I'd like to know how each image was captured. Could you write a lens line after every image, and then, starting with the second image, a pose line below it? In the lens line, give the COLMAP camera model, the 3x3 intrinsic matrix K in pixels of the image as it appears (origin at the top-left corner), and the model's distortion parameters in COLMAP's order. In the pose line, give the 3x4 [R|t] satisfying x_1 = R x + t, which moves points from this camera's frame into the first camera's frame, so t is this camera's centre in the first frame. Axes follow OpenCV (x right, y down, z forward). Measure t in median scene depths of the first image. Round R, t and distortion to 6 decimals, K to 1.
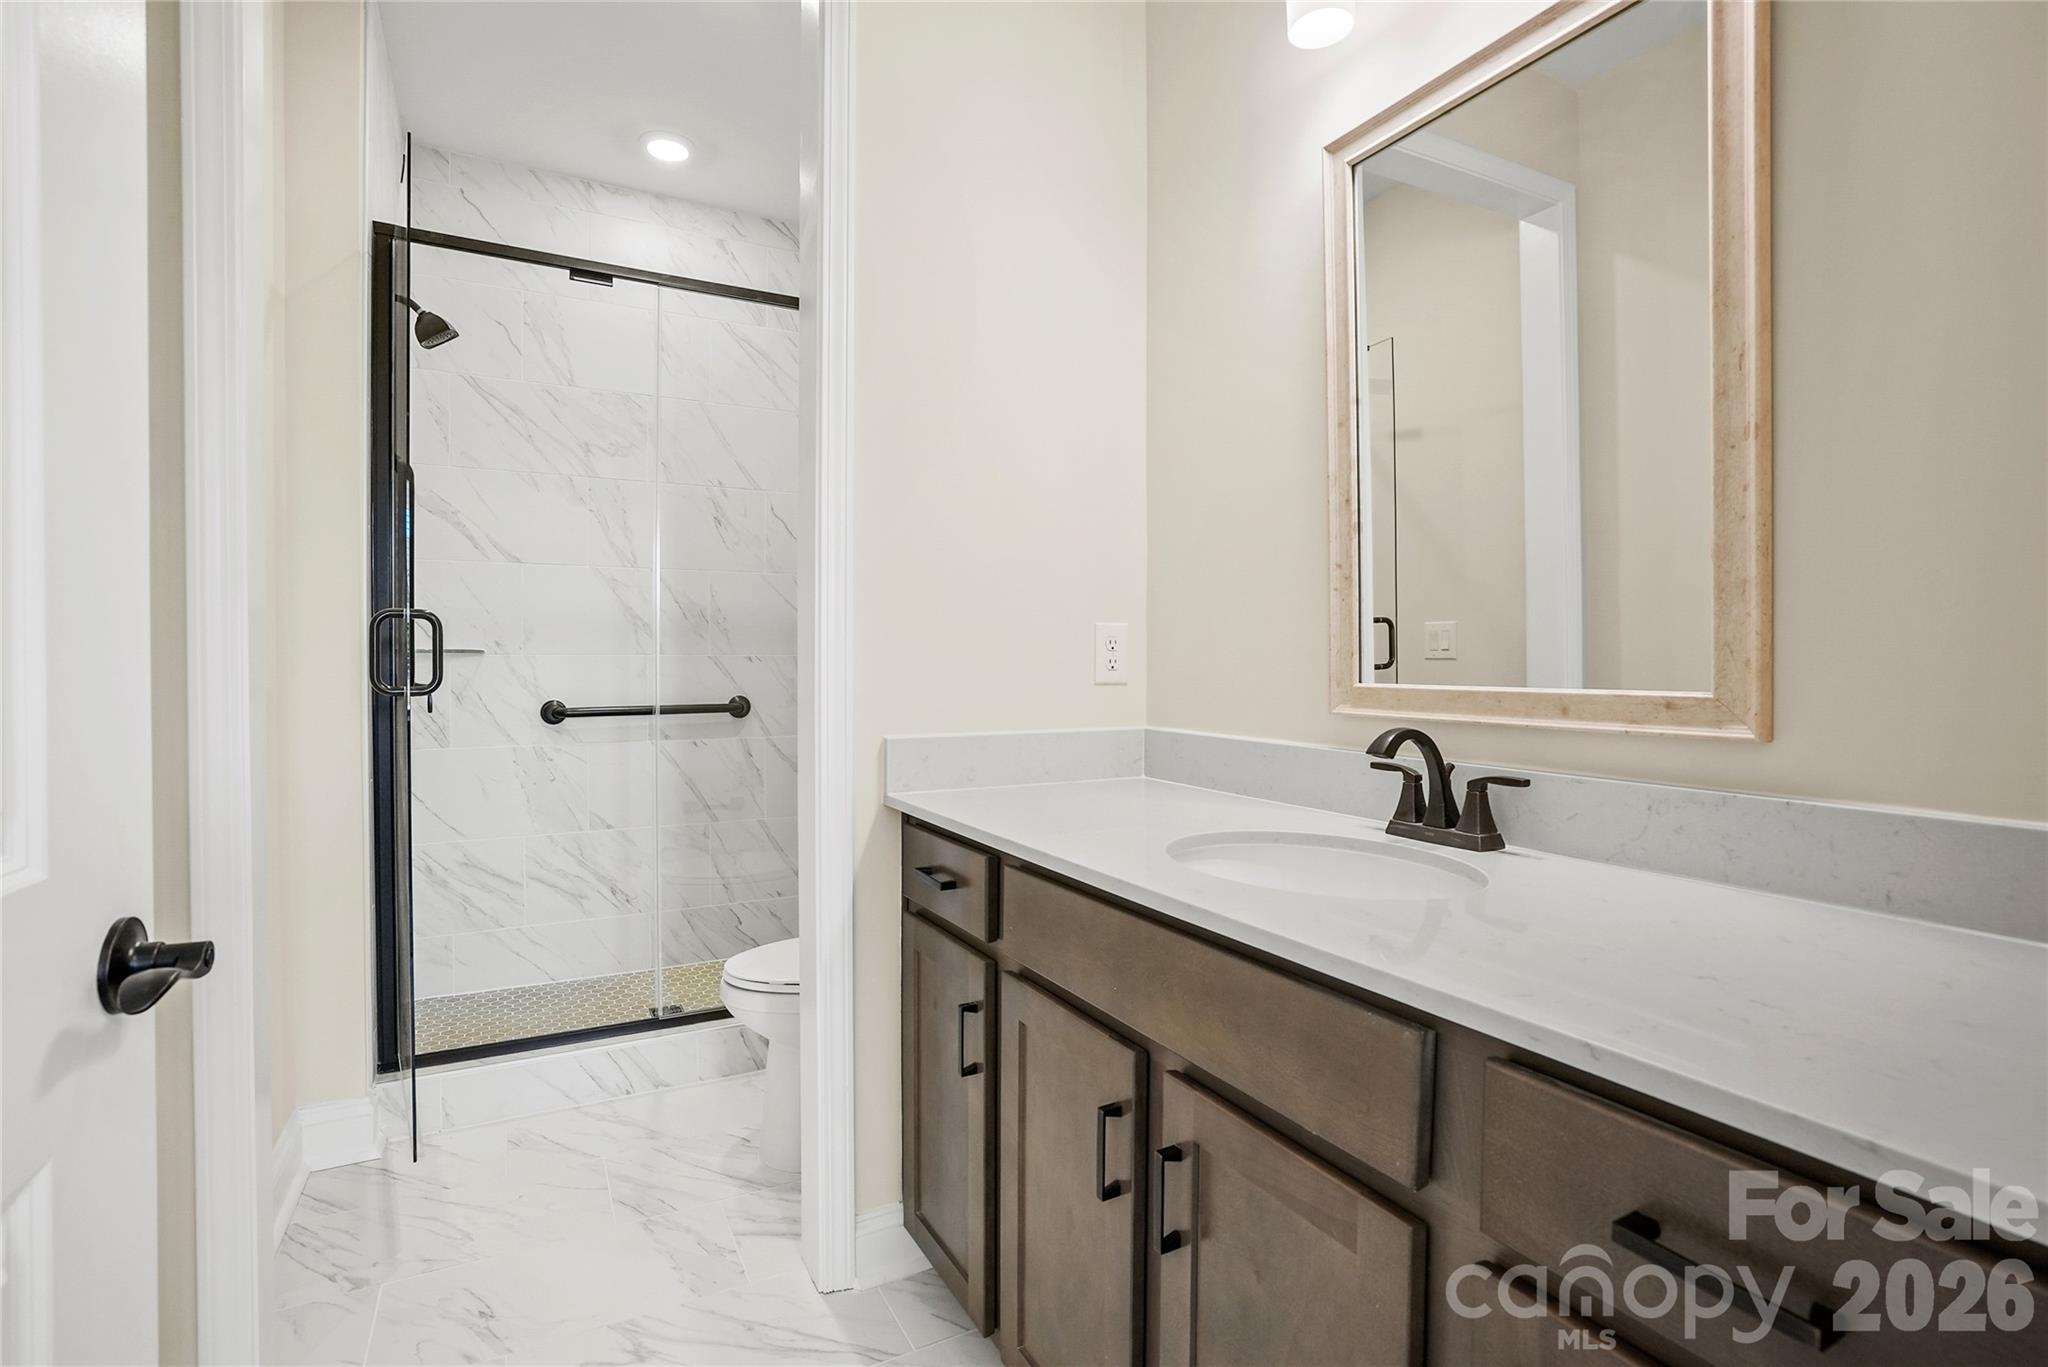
lens RADIAL K [[956.9, 0, 1001.2], [0, 956.9, 663.2], [0, 0, 1]] dist [-0.036217, 0.015918]
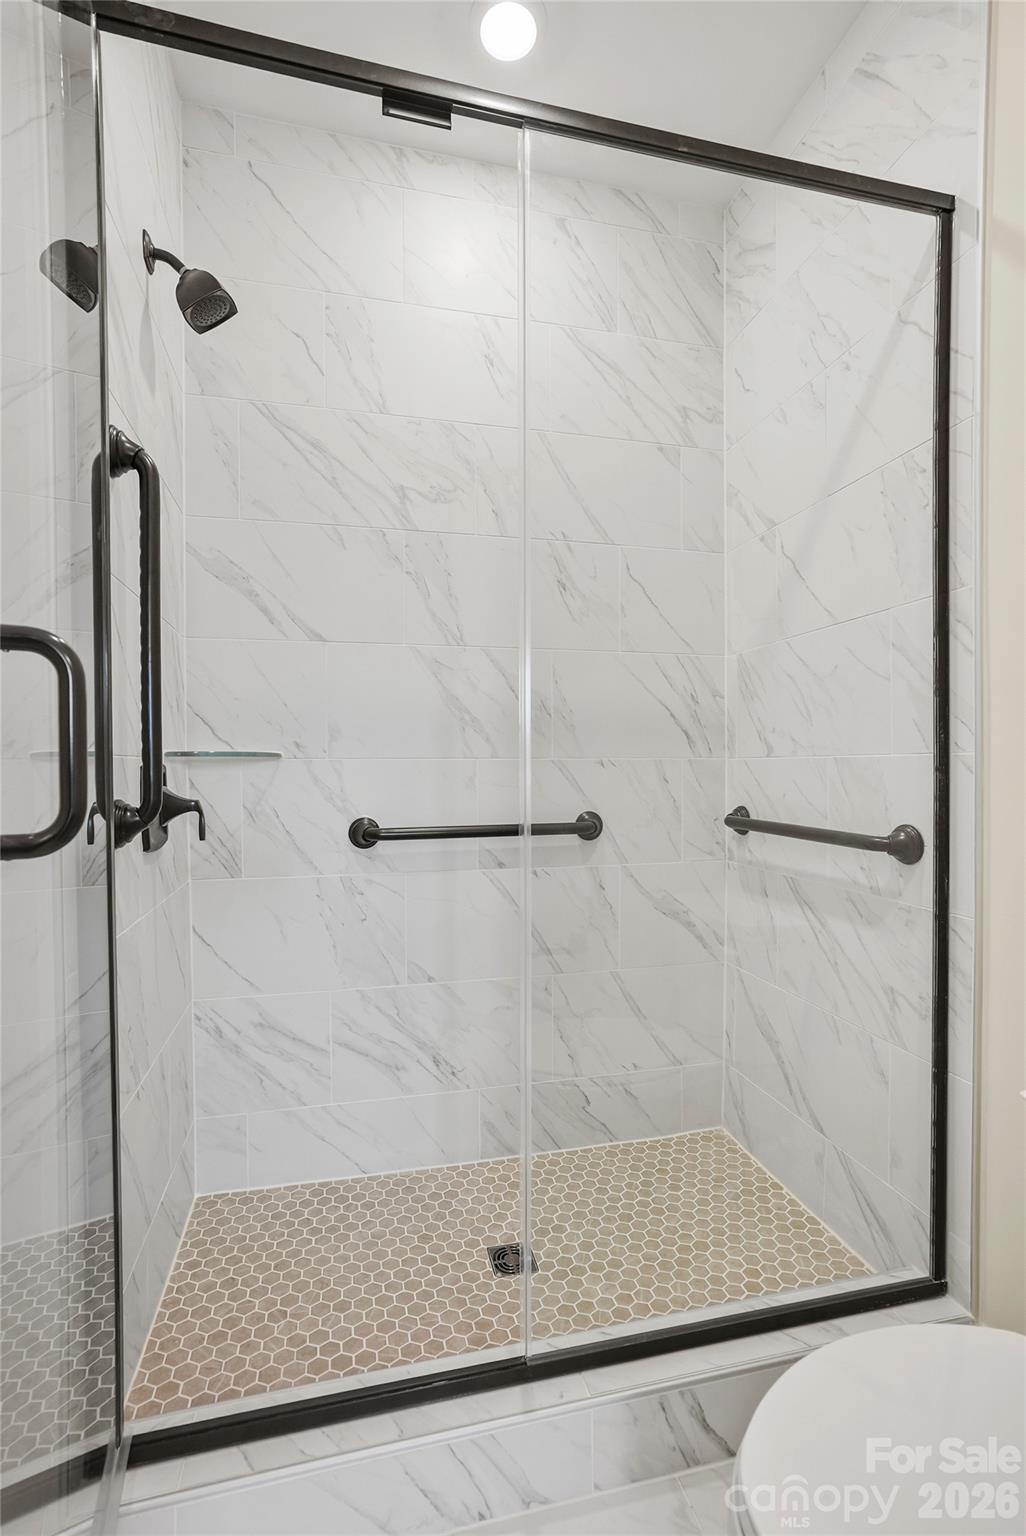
lens RADIAL K [[717.7, 0, 497.1], [0, 717.7, 774.1], [0, 0, 1]] dist [-0.036217, 0.015918]
pose [[0.965237, -0.000796, -0.261375, -0.210942], [0.002907, 0.999966, 0.007690, -0.000859], [0.261360, -0.008182, 0.965207, 0.458467]]
